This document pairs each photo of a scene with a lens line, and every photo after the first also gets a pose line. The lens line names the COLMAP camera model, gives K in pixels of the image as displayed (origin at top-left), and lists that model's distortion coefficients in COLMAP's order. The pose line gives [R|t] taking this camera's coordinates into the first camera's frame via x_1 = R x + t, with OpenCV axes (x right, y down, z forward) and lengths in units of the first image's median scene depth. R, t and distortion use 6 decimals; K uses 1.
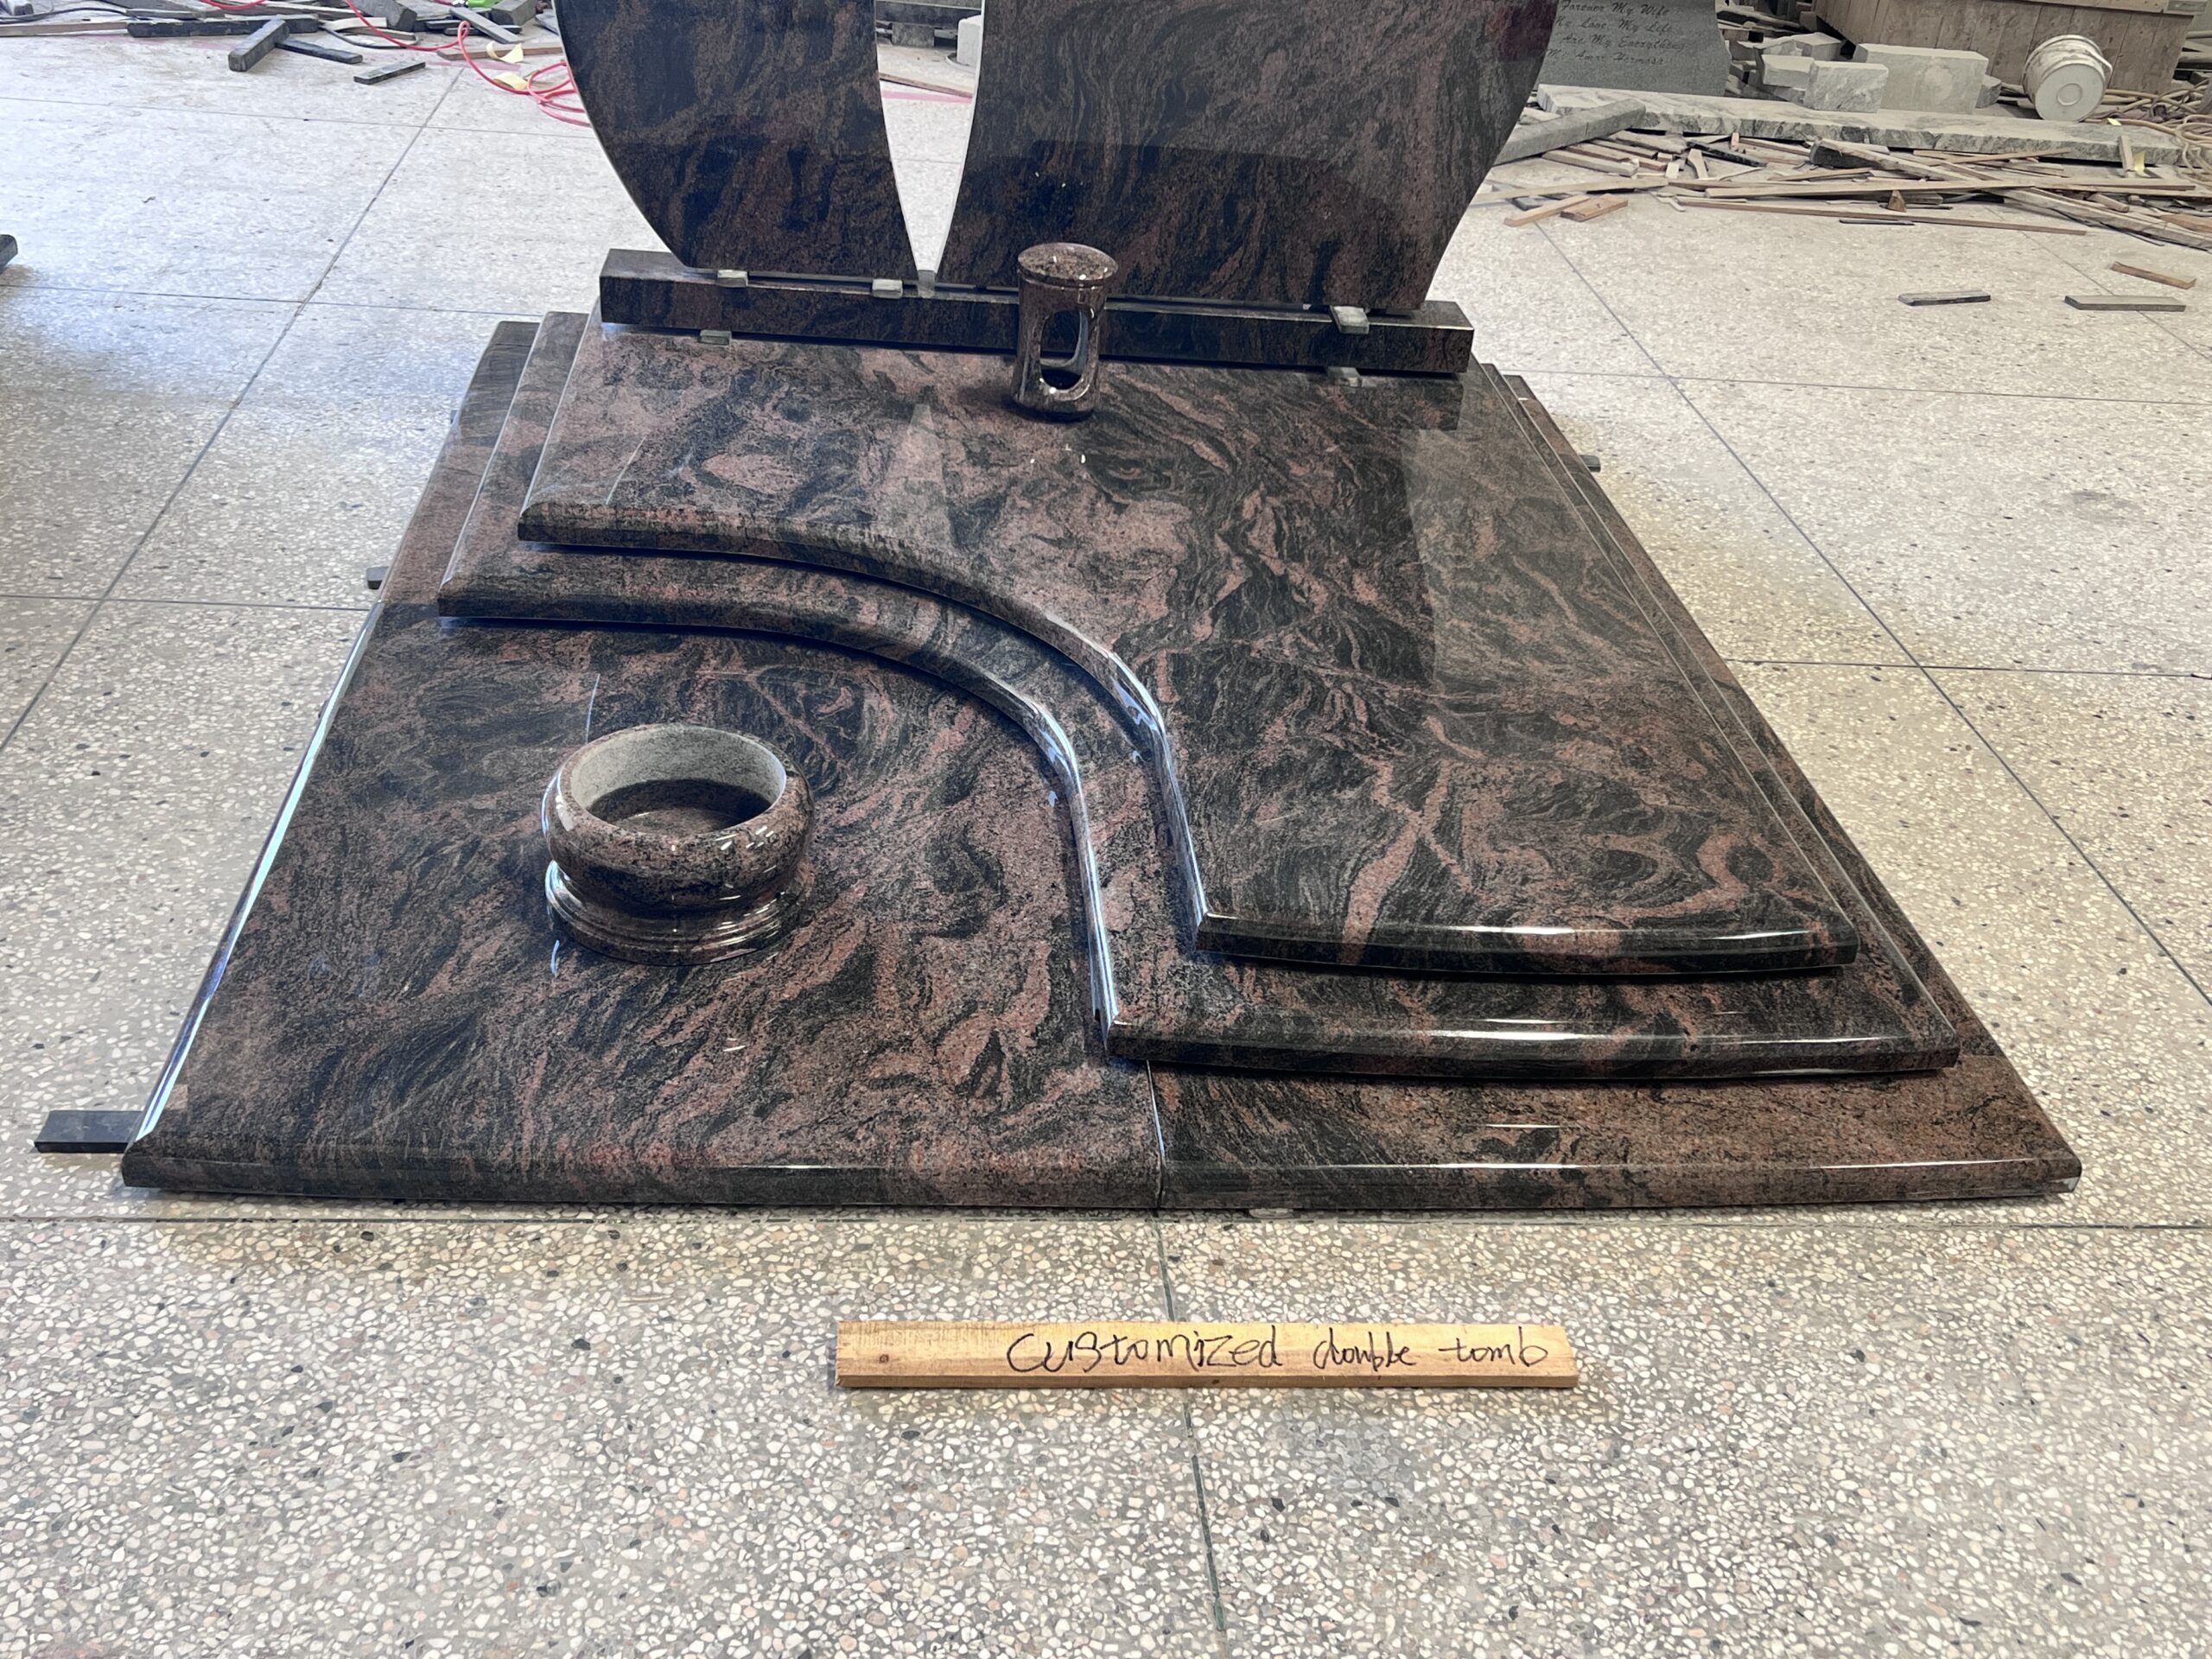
lens RADIAL K [[2183.9, 0, 1132.0], [0, 2183.9, 820.8], [0, 0, 1]] dist [0.055754, -0.073007]
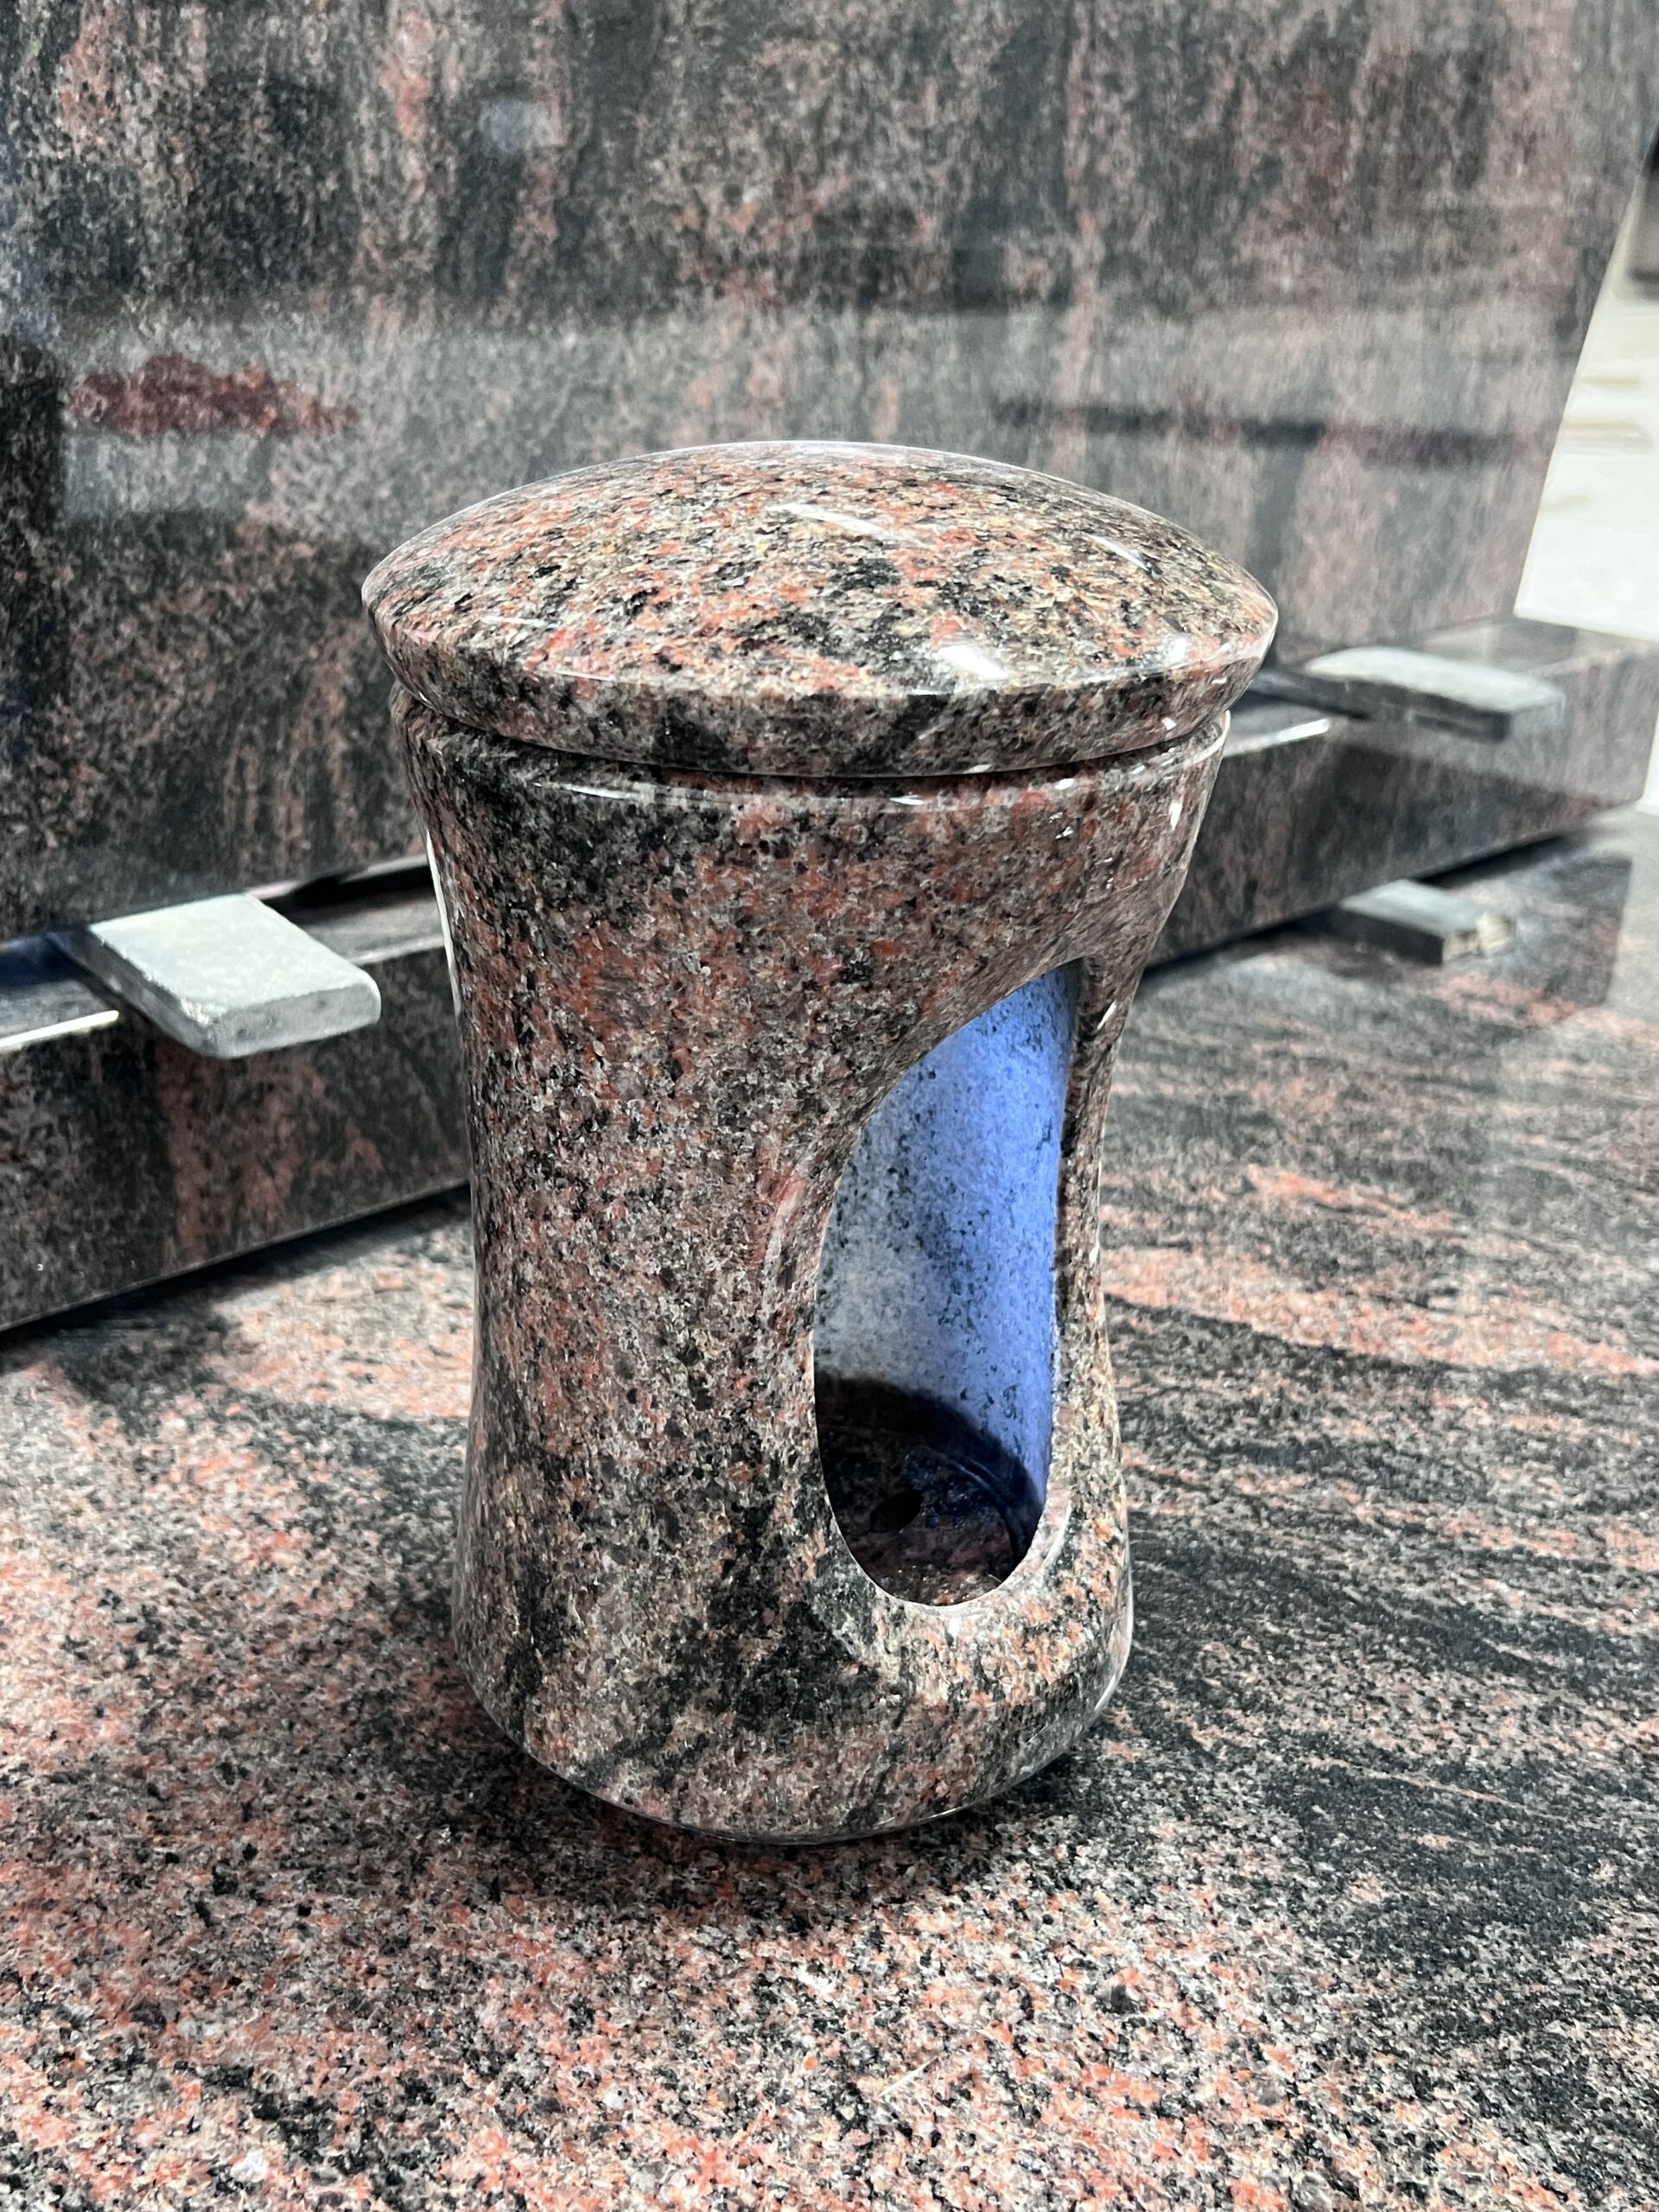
lens RADIAL K [[2189.1, 0, 824.2], [0, 2189.1, 1112.7], [0, 0, 1]] dist [0.014844, -0.049257]
pose [[0.806852, -0.305381, 0.505700, -0.087636], [0.342713, 0.939219, 0.020369, -0.209451], [-0.481183, 0.156875, 0.862469, 0.817754]]
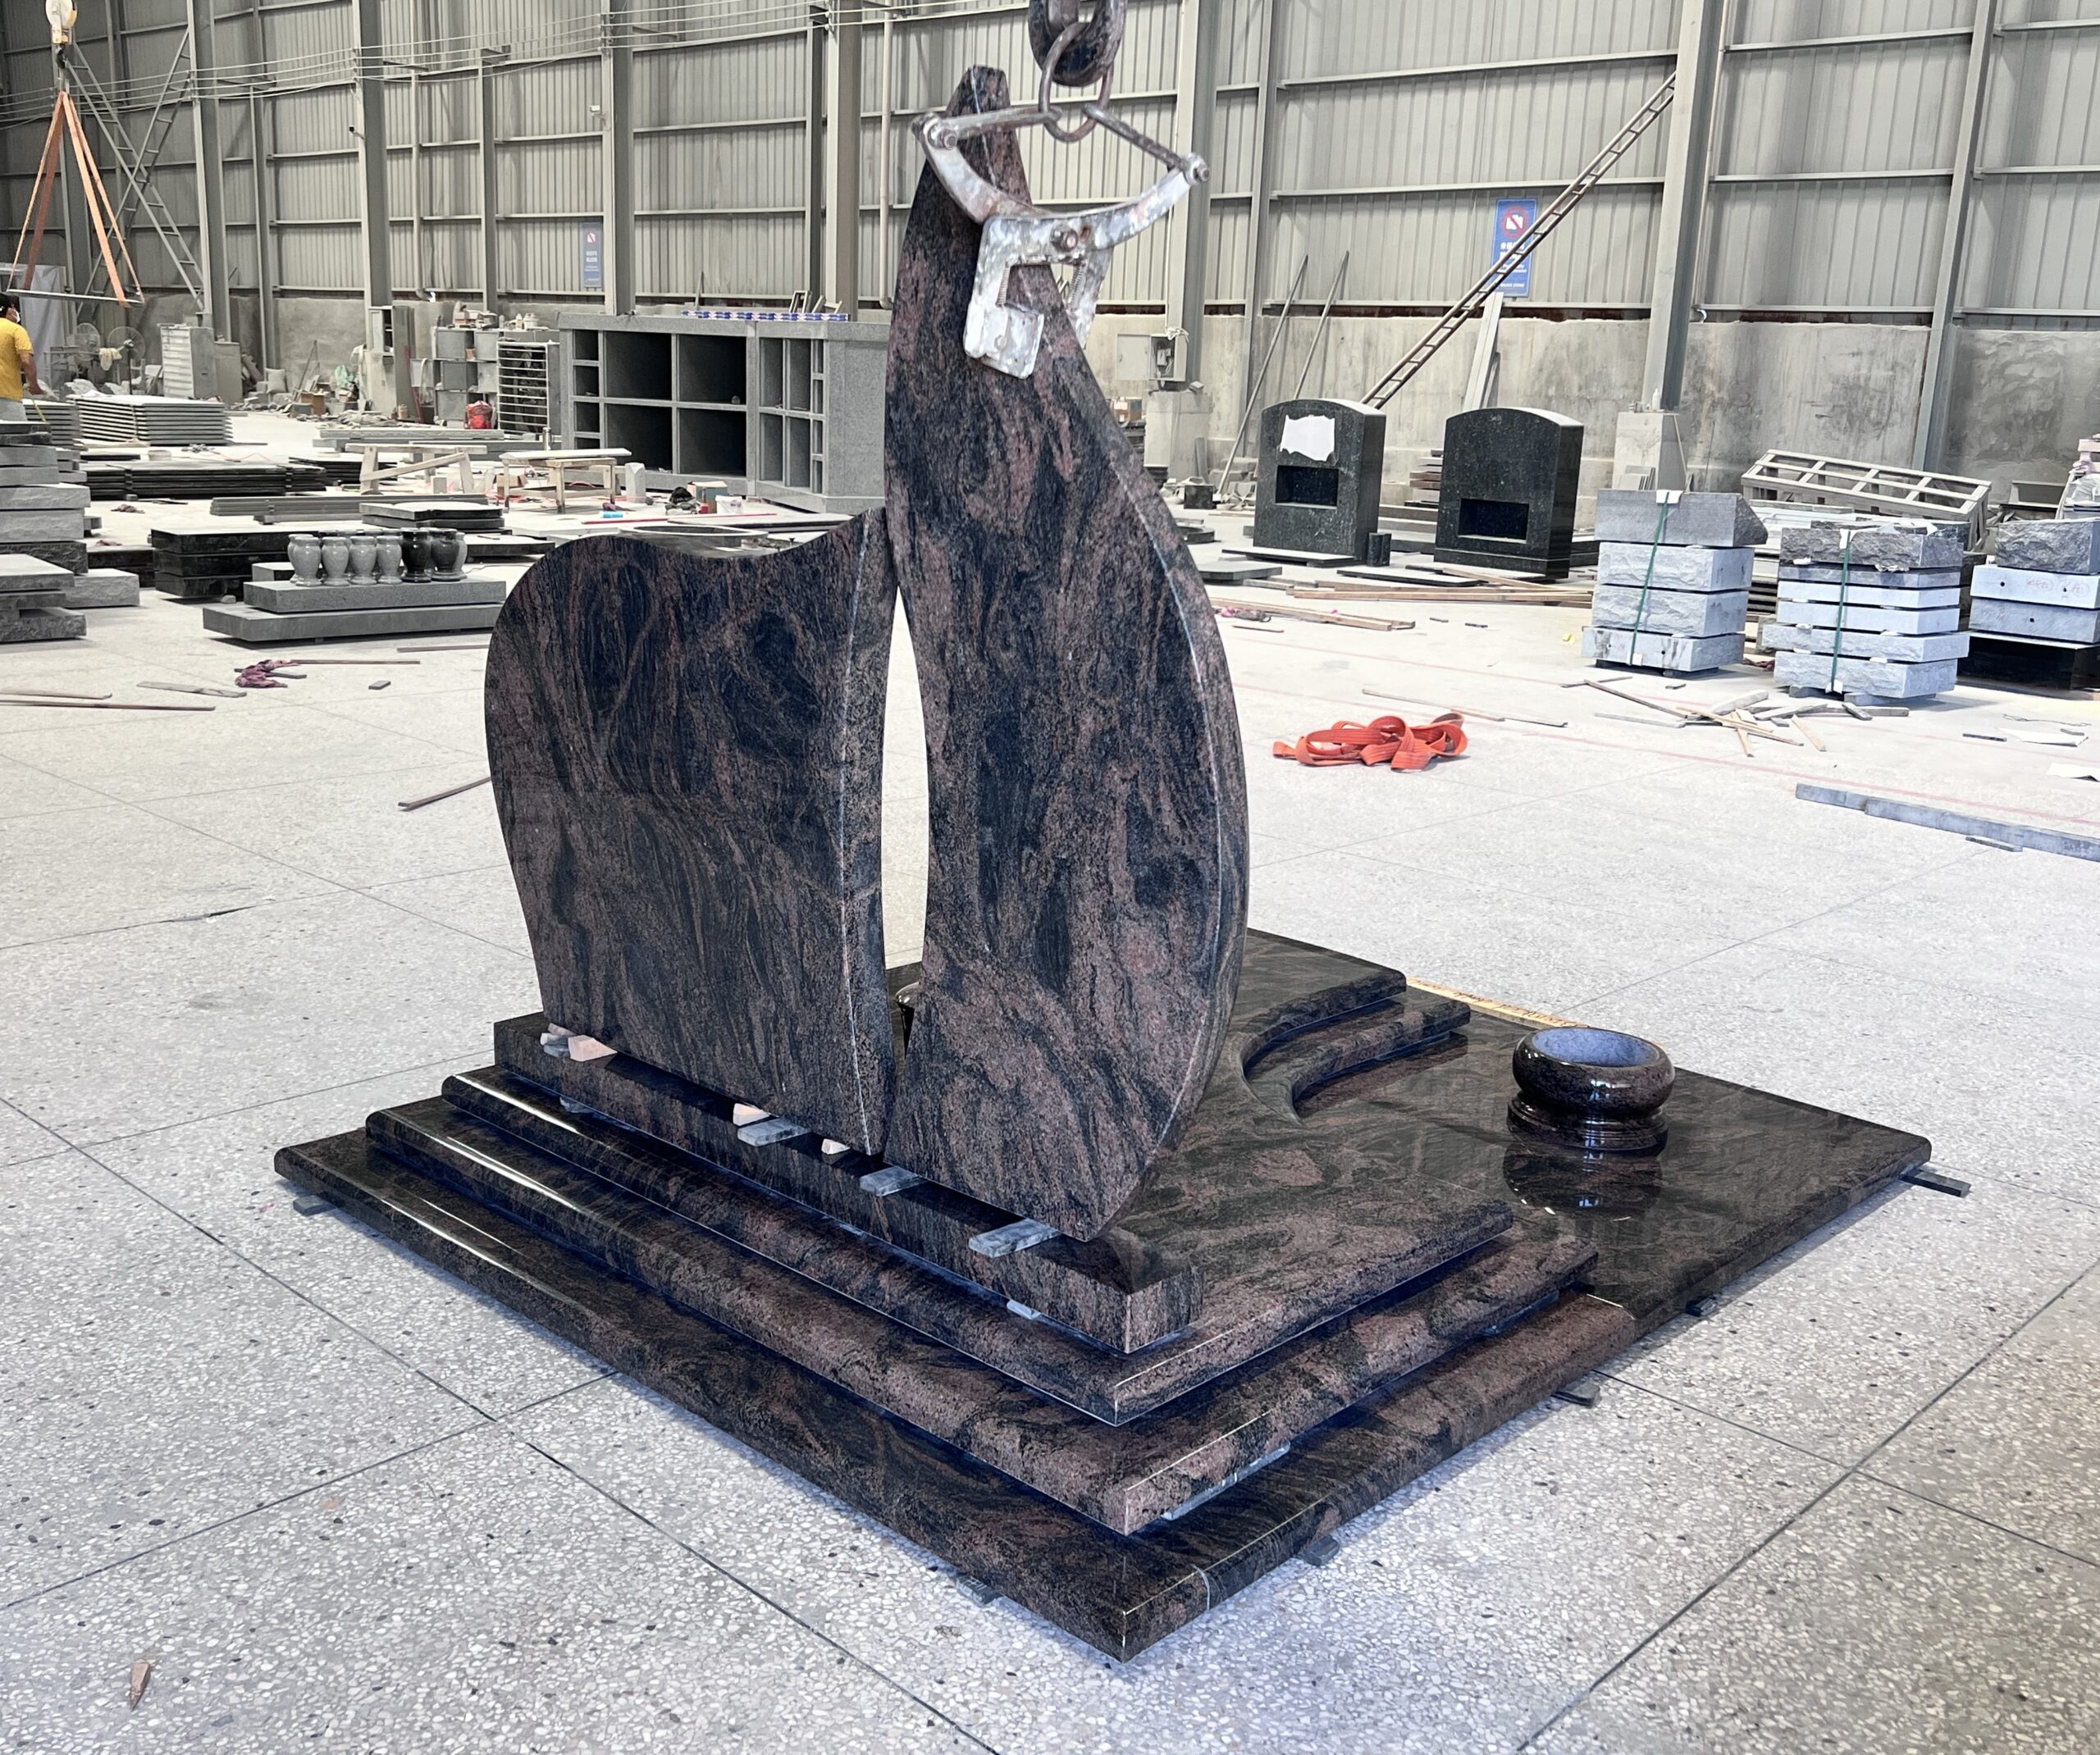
lens RADIAL K [[2107.7, 0, 1050.0], [0, 2107.7, 877.5], [0, 0, 1]] dist [0.020110, -0.019536]
pose [[-0.655792, -0.286165, 0.698603, -0.664096], [0.311164, 0.740657, 0.595486, -0.782471], [-0.687833, 0.607895, -0.396673, 1.191075]]
